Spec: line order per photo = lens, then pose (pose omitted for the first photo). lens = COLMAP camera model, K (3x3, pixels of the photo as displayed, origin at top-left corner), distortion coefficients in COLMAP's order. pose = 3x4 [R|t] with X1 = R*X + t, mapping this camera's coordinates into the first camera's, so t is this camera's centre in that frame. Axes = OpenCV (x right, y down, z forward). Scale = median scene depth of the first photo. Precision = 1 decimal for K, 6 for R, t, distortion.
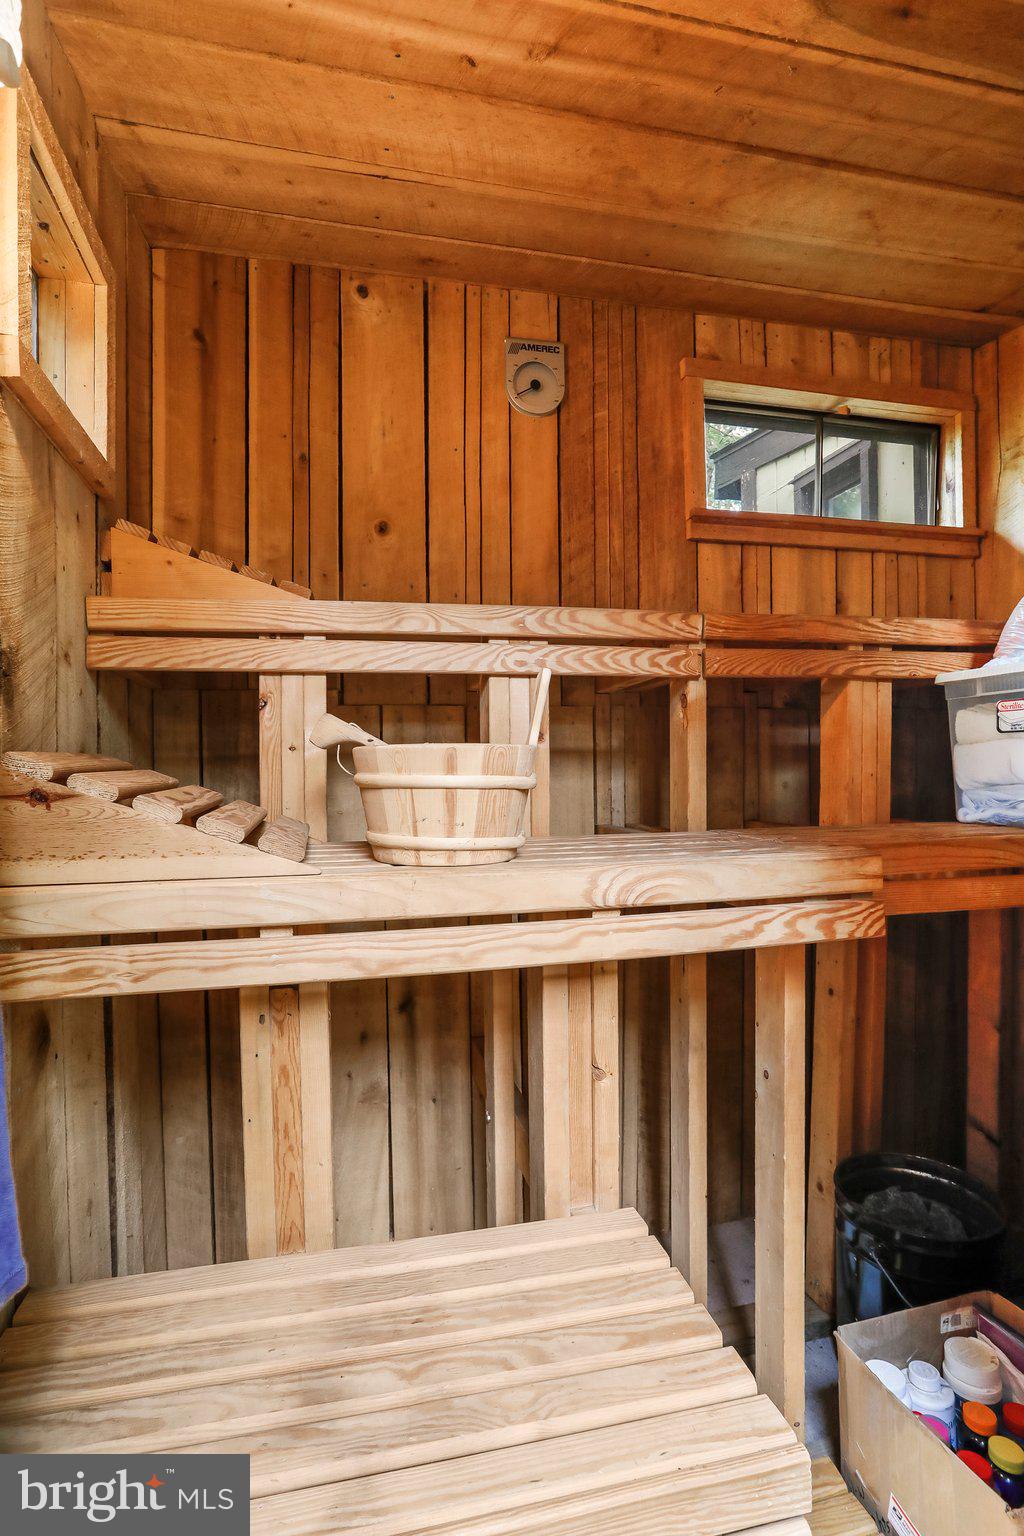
lens RADIAL K [[758.7, 0, 488.5], [0, 758.7, 800.1], [0, 0, 1]] dist [-0.039717, 0.028900]
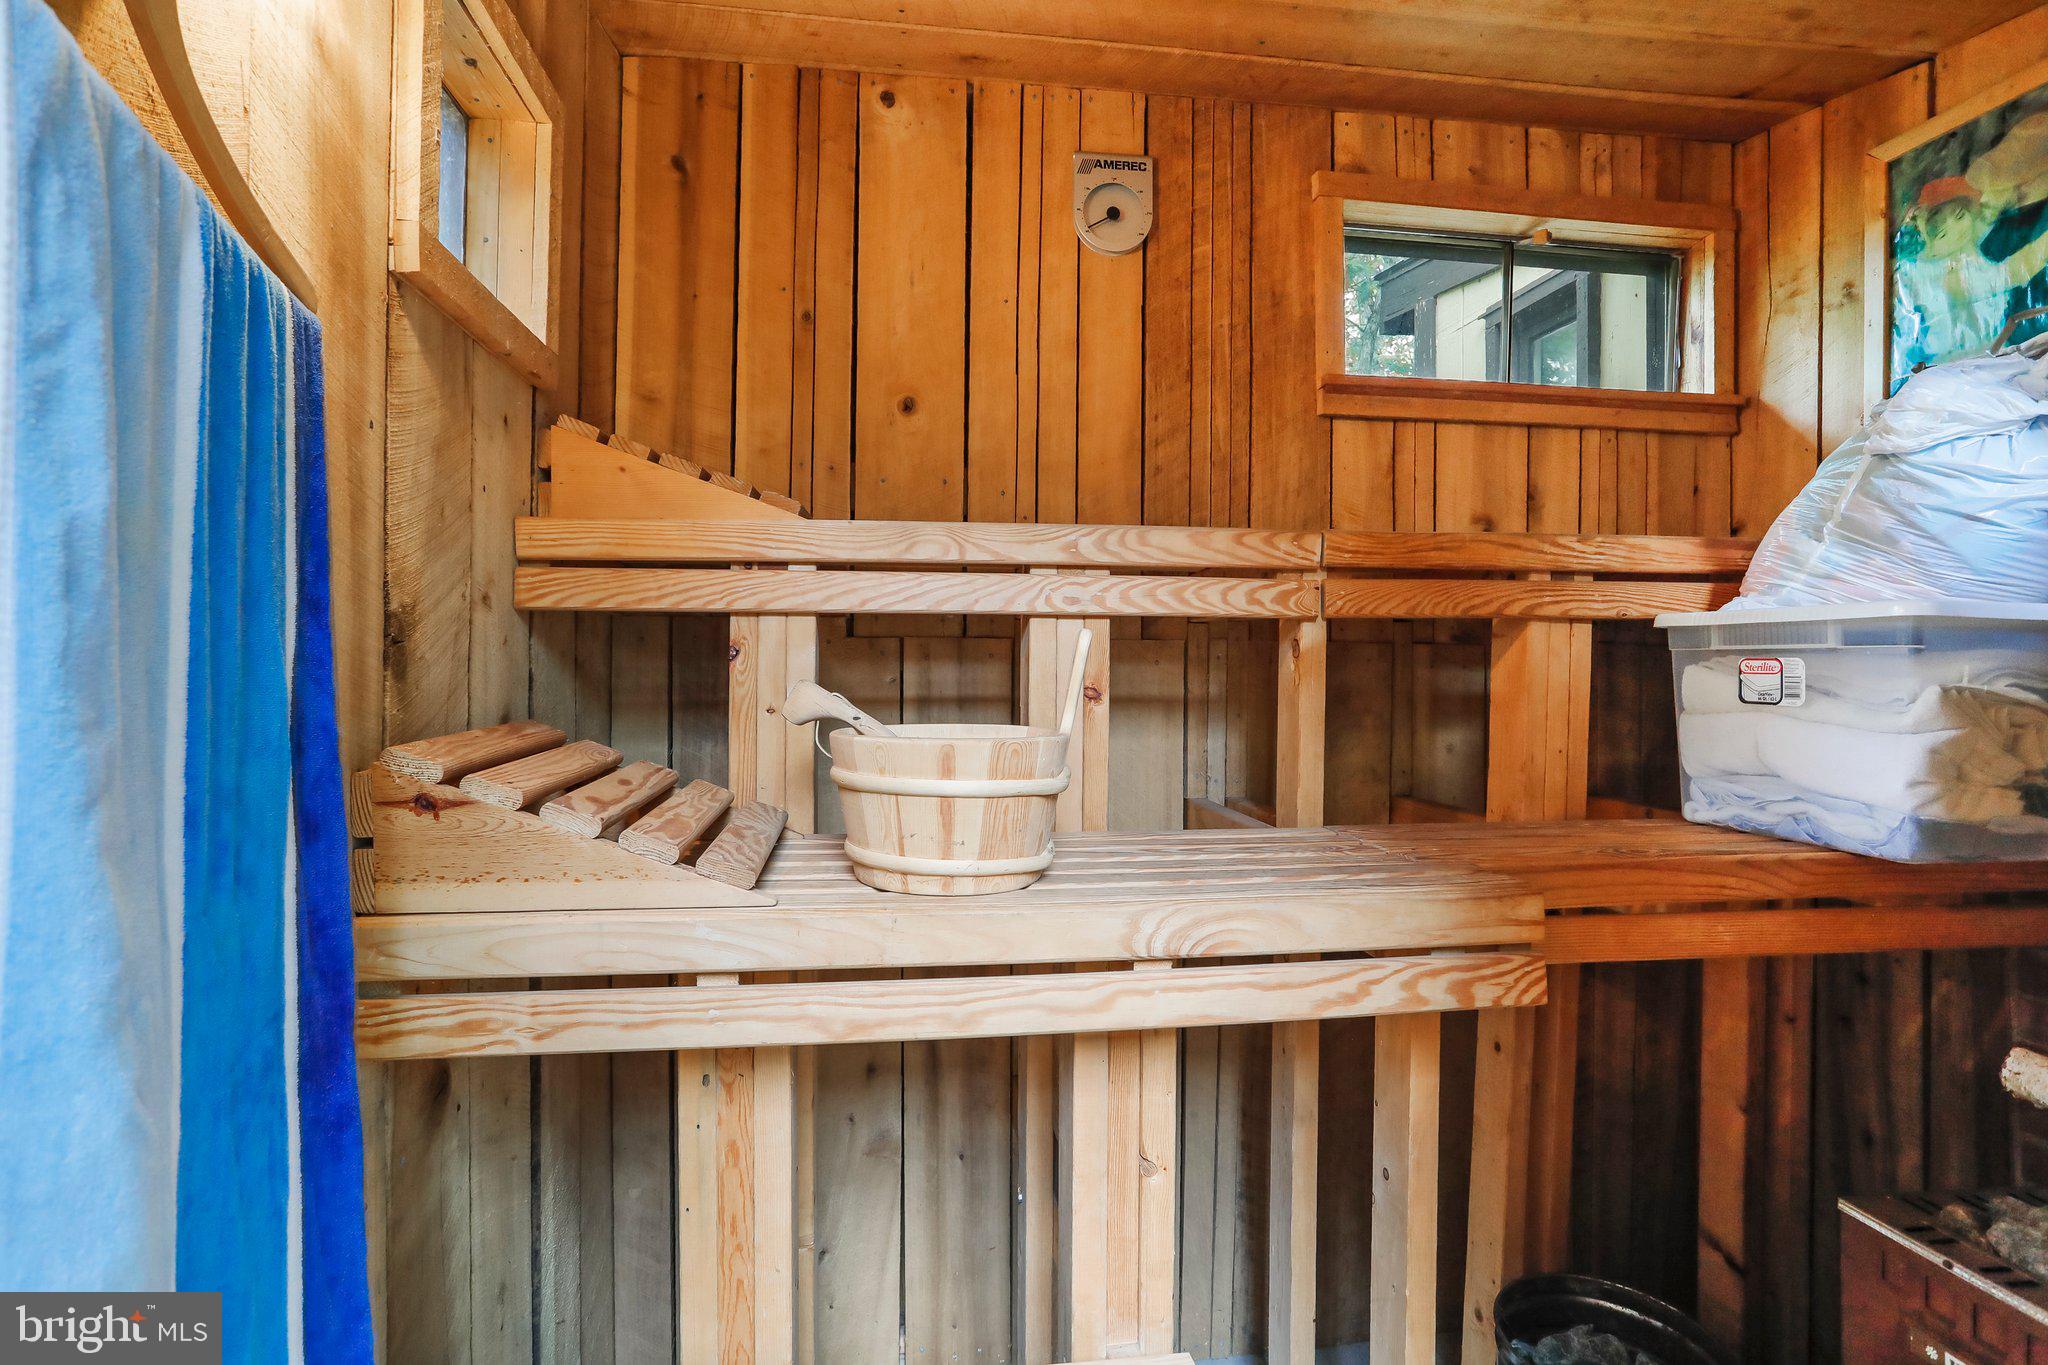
lens RADIAL K [[1011.6, 0, 1033.3], [0, 1011.6, 670.0], [0, 0, 1]] dist [-0.039717, 0.028900]
pose [[0.996344, 0.019158, -0.083261, 0.083831], [-0.019828, 0.999777, -0.007228, -0.096725], [0.083104, 0.008852, 0.996502, -0.005218]]
